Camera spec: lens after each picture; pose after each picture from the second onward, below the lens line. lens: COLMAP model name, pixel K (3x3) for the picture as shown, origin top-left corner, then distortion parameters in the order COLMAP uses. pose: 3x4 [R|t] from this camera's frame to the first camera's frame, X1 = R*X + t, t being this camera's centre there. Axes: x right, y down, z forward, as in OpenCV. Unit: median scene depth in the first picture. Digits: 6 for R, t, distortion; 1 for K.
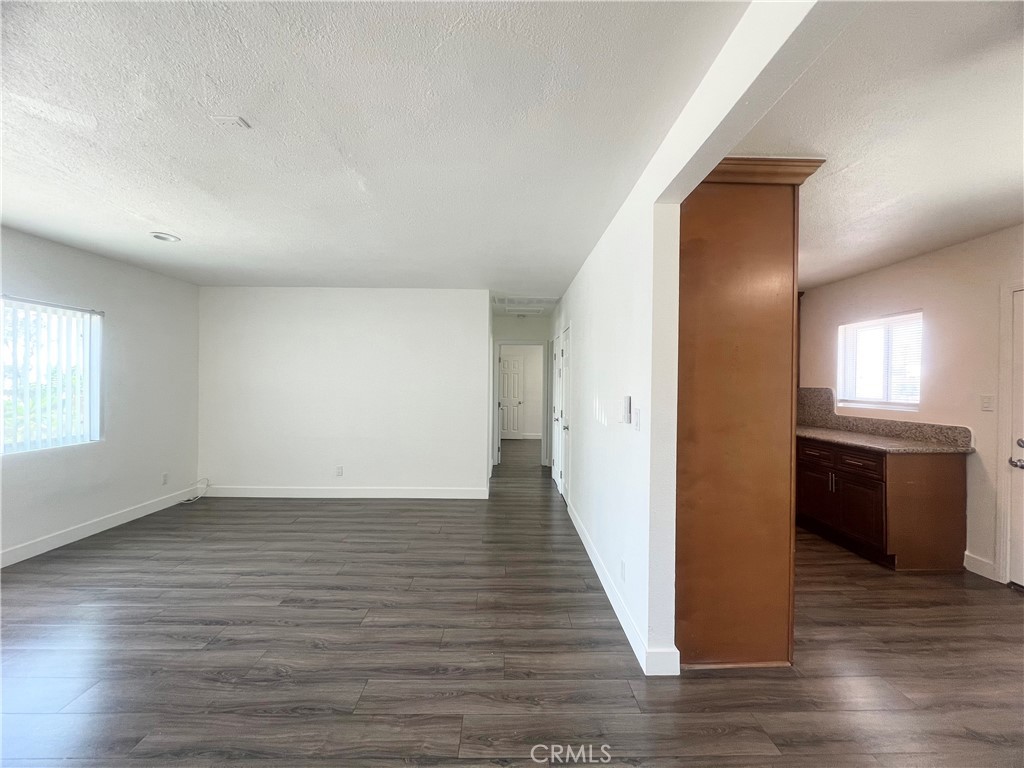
lens RADIAL K [[413.4, 0, 510.3], [0, 413.4, 383.0], [0, 0, 1]] dist [-0.007769, 0.001631]
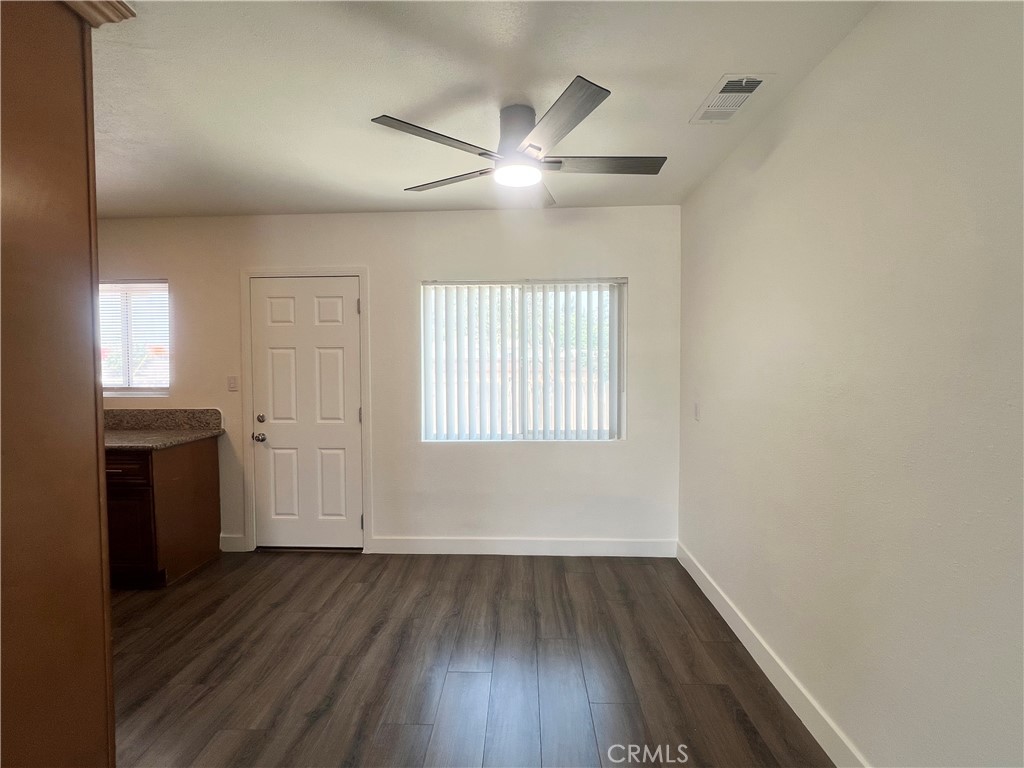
lens RADIAL K [[470.9, 0, 510.3], [0, 470.9, 384.9], [0, 0, 1]] dist [0.001755, 0.000765]
pose [[0.047289, -0.044427, 0.997893, 0.023366], [0.002877, 0.999012, 0.044341, 0.002039], [-0.998877, 0.000774, 0.047370, 0.253376]]
